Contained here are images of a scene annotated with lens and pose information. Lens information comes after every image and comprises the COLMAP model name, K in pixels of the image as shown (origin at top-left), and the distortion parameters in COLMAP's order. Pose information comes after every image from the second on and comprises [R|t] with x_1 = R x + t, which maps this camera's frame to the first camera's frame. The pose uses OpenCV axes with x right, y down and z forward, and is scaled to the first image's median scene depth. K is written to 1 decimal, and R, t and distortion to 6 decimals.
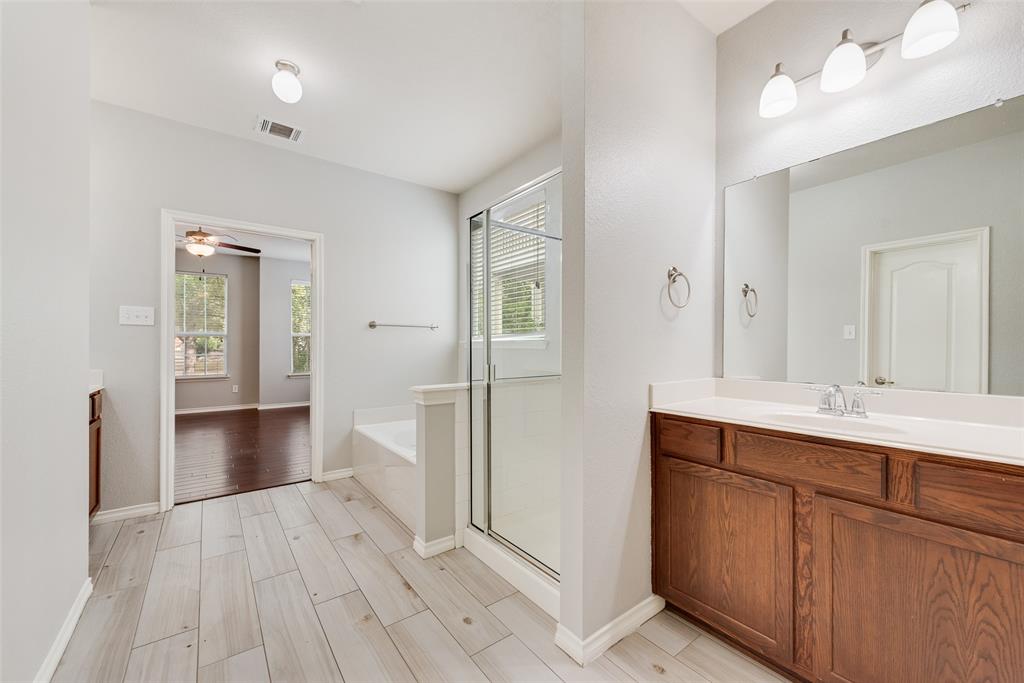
lens RADIAL K [[400.9, 0, 508.4], [0, 400.9, 346.7], [0, 0, 1]] dist [0.006189, -0.000951]
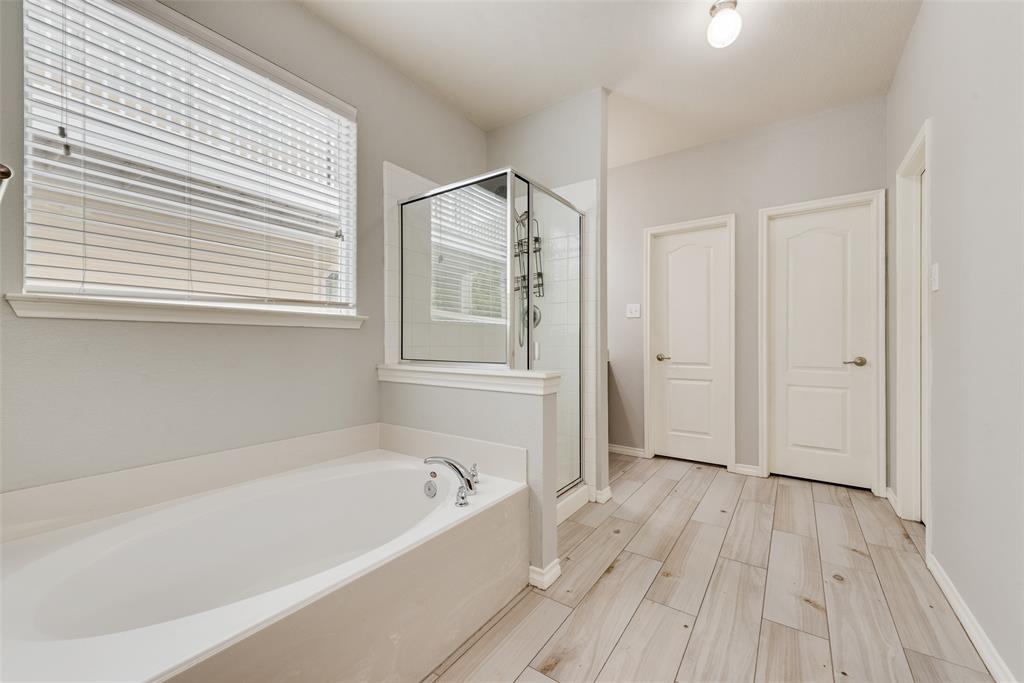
lens RADIAL K [[400.9, 0, 509.4], [0, 400.9, 341.3], [0, 0, 1]] dist [0.006189, -0.000951]
pose [[-0.306591, 0.000941, 0.951841, -1.236710], [0.003847, 0.999993, 0.000250, 0.053381], [-0.951834, 0.003738, -0.306592, 1.720224]]
